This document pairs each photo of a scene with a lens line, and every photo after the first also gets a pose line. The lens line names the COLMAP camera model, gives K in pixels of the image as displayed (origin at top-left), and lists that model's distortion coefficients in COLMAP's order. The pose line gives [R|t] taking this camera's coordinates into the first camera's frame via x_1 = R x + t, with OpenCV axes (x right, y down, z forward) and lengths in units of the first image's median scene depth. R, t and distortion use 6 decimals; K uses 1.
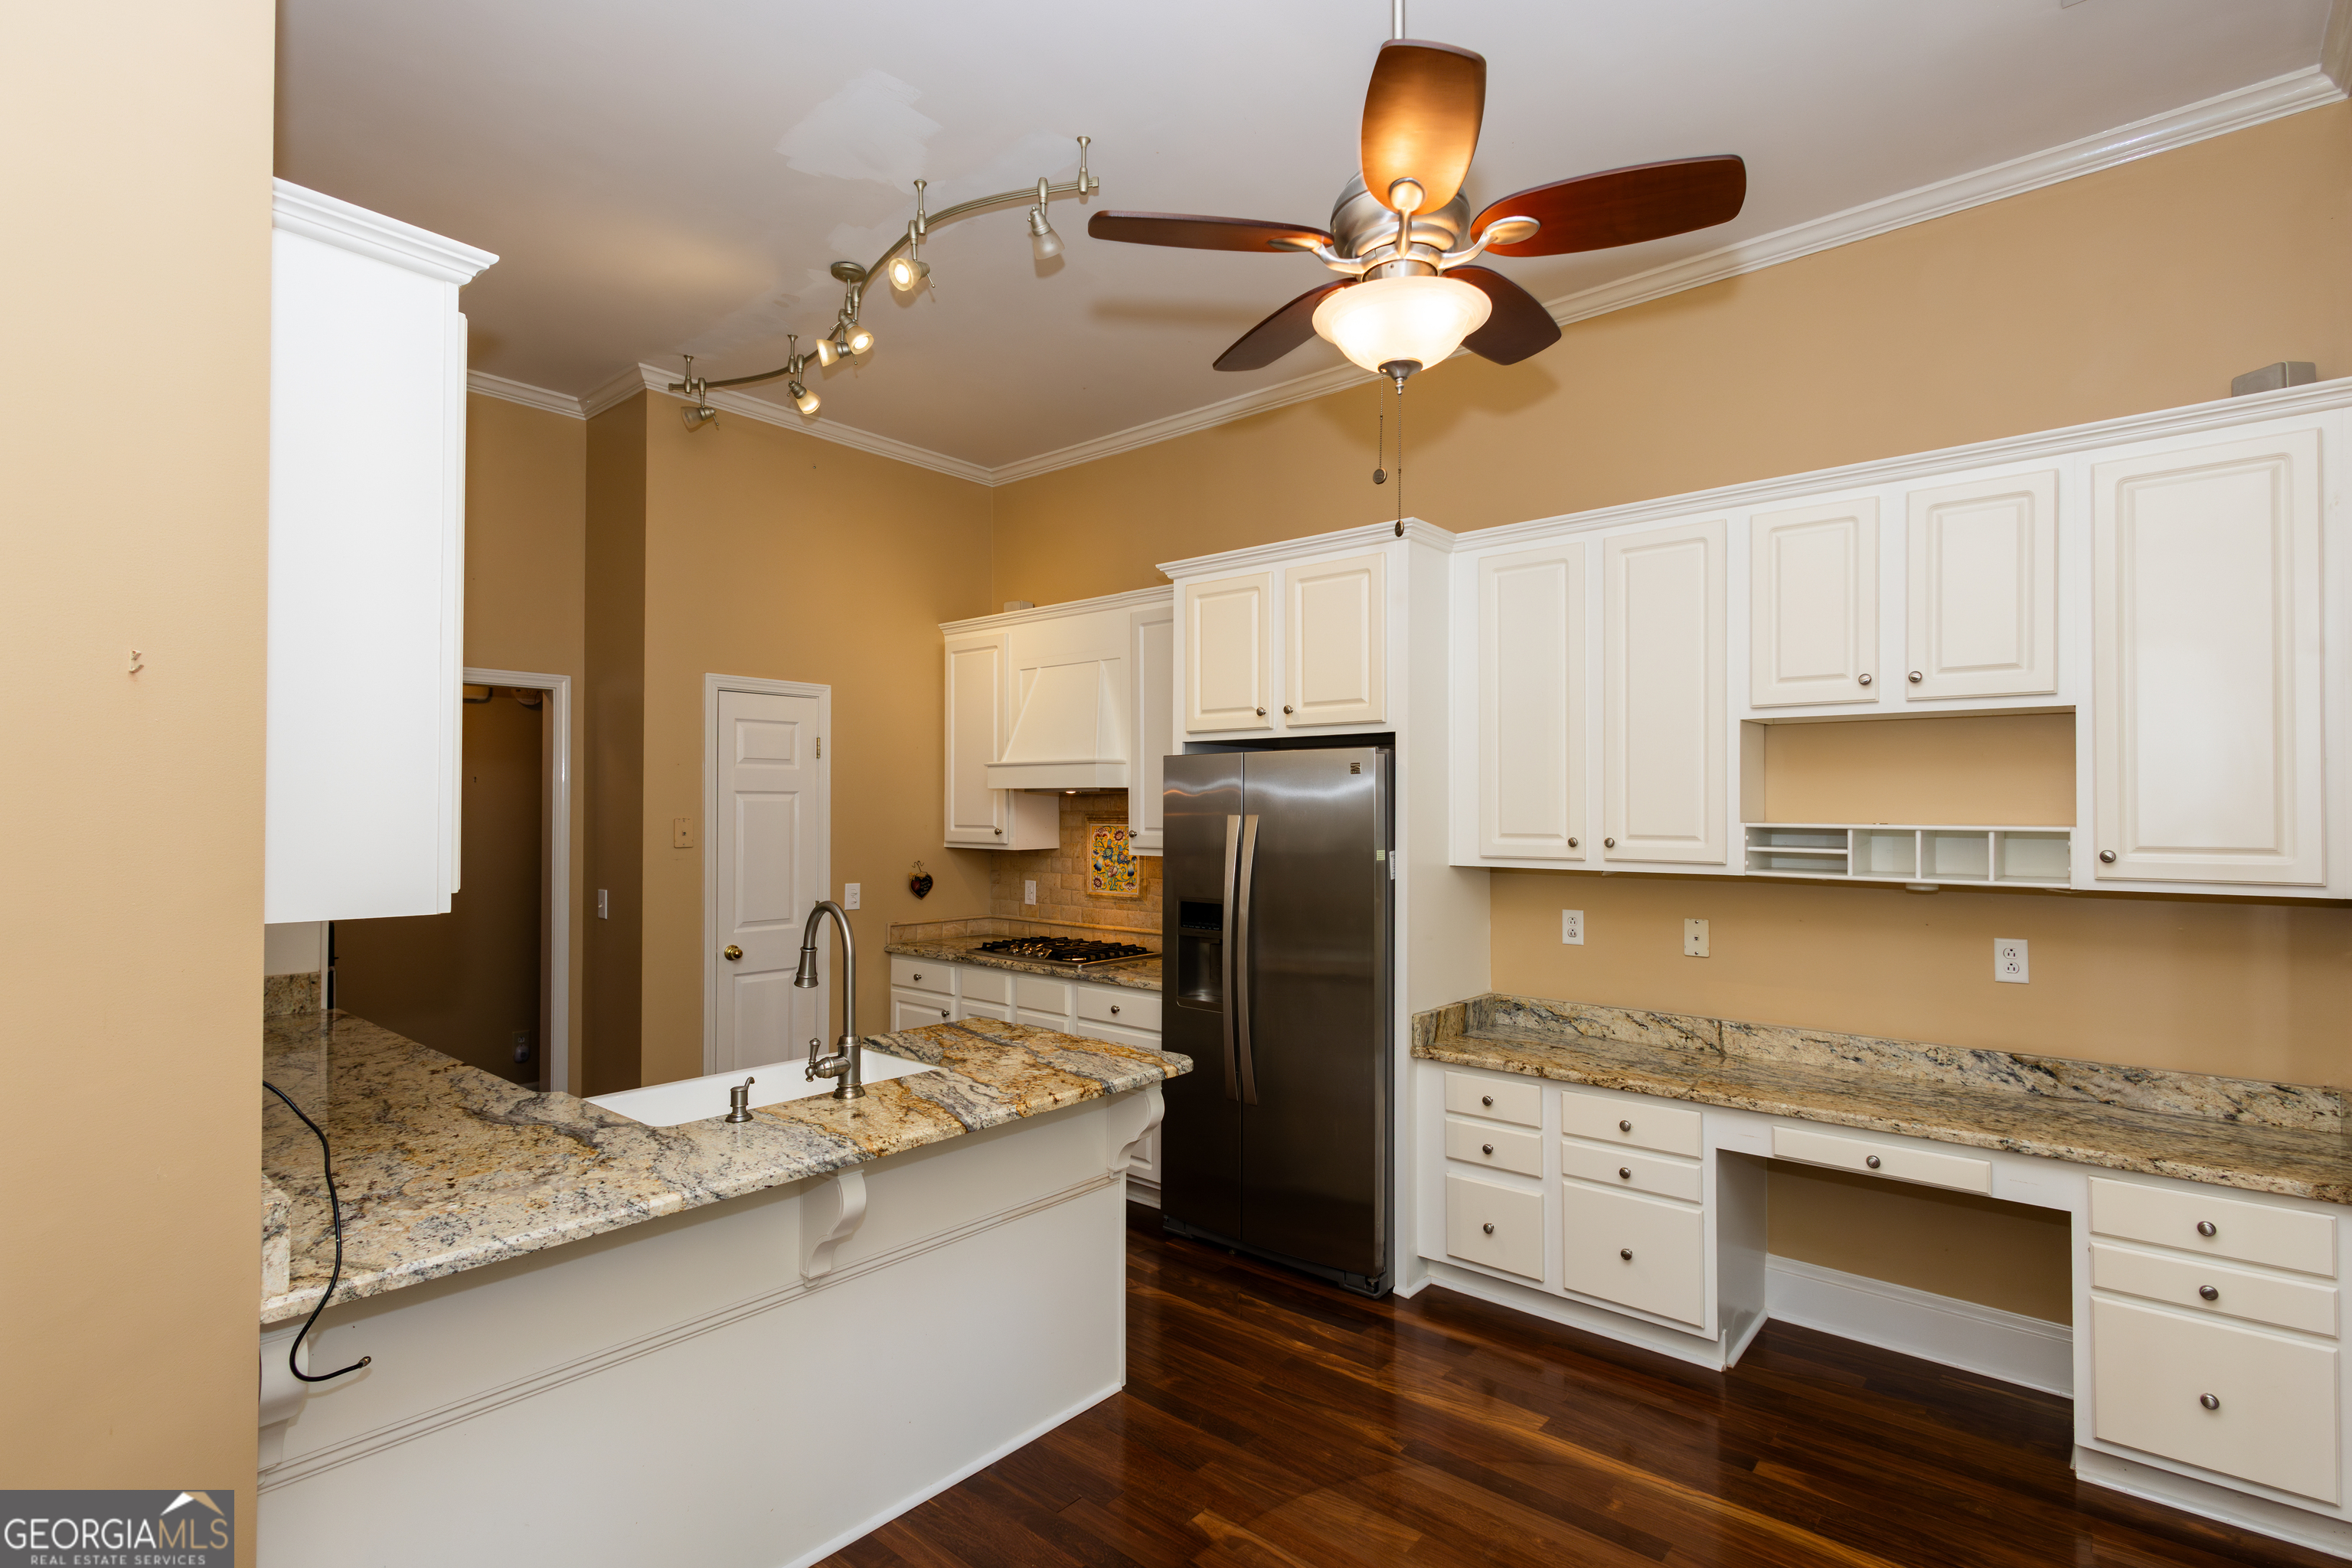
lens RADIAL K [[1121.5, 0, 1181.7], [0, 1121.5, 805.0], [0, 0, 1]] dist [0.002024, 0.000146]
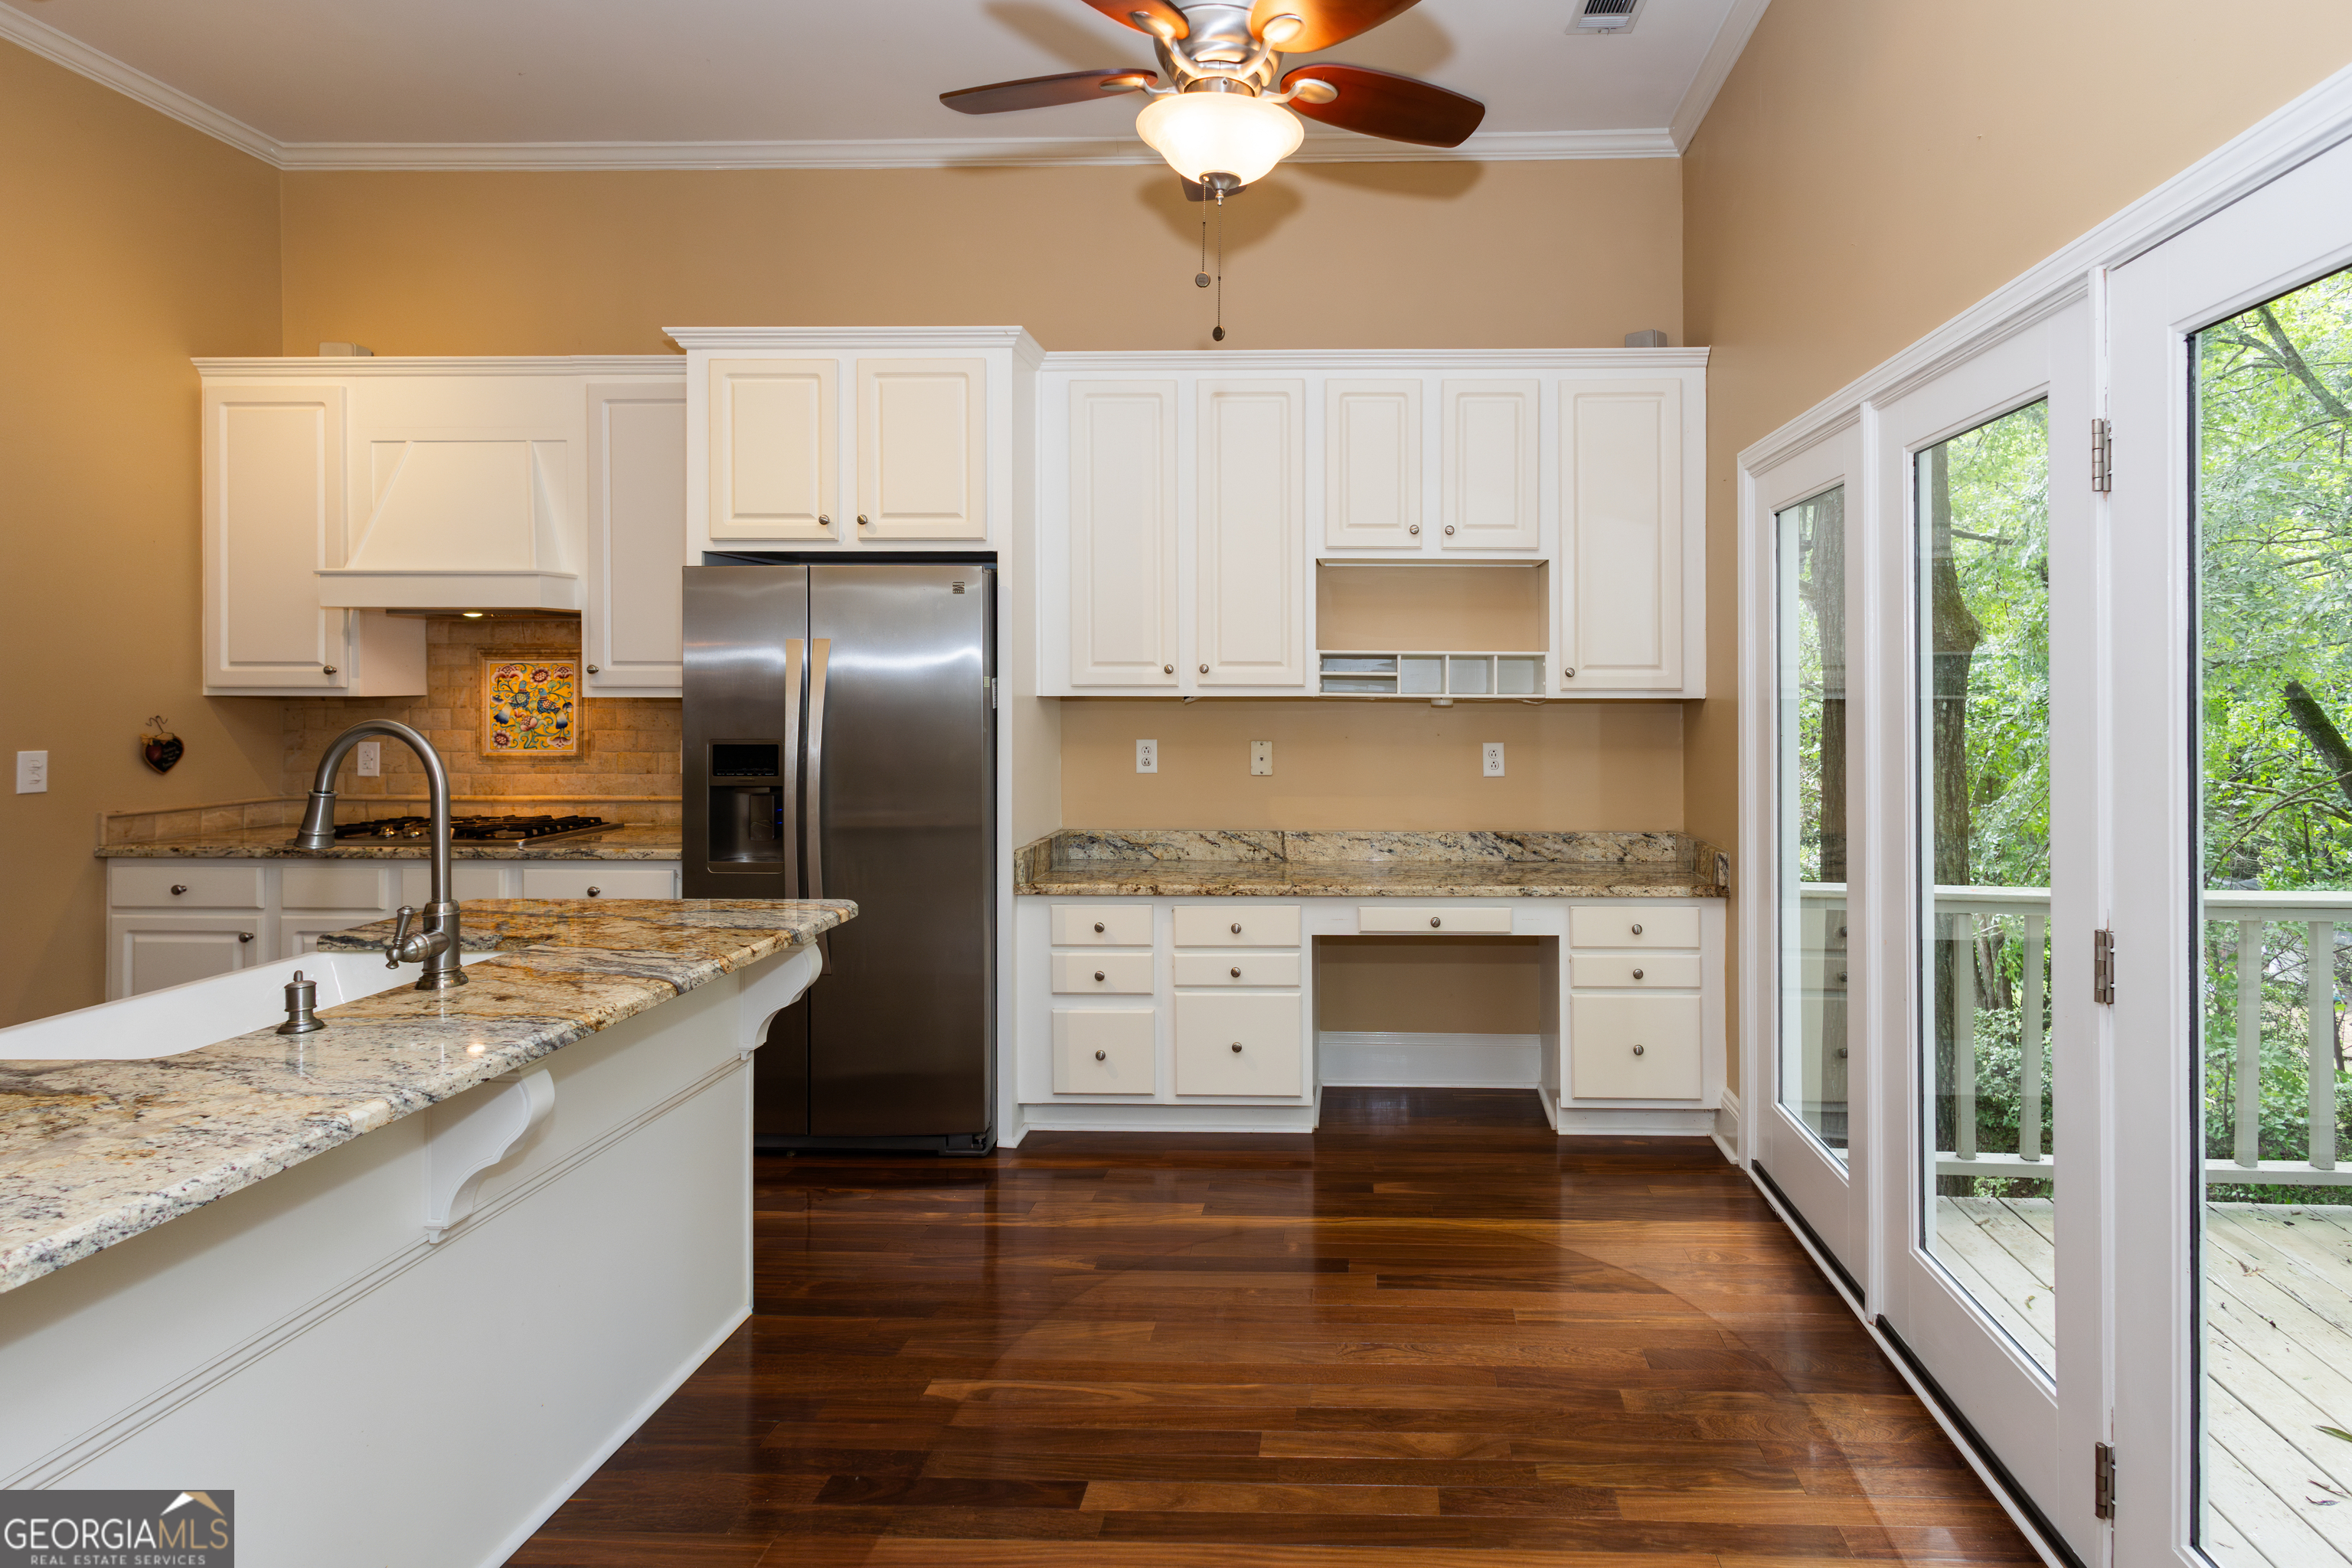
lens RADIAL K [[1239.6, 0, 1340.6], [0, 1239.6, 684.3], [0, 0, 1]] dist [-0.000238, -0.000644]
pose [[0.777533, 0.001049, 0.628841, -0.251186], [-0.003679, 0.999989, 0.002881, 0.044177], [-0.628831, -0.004554, 0.777529, 0.012712]]
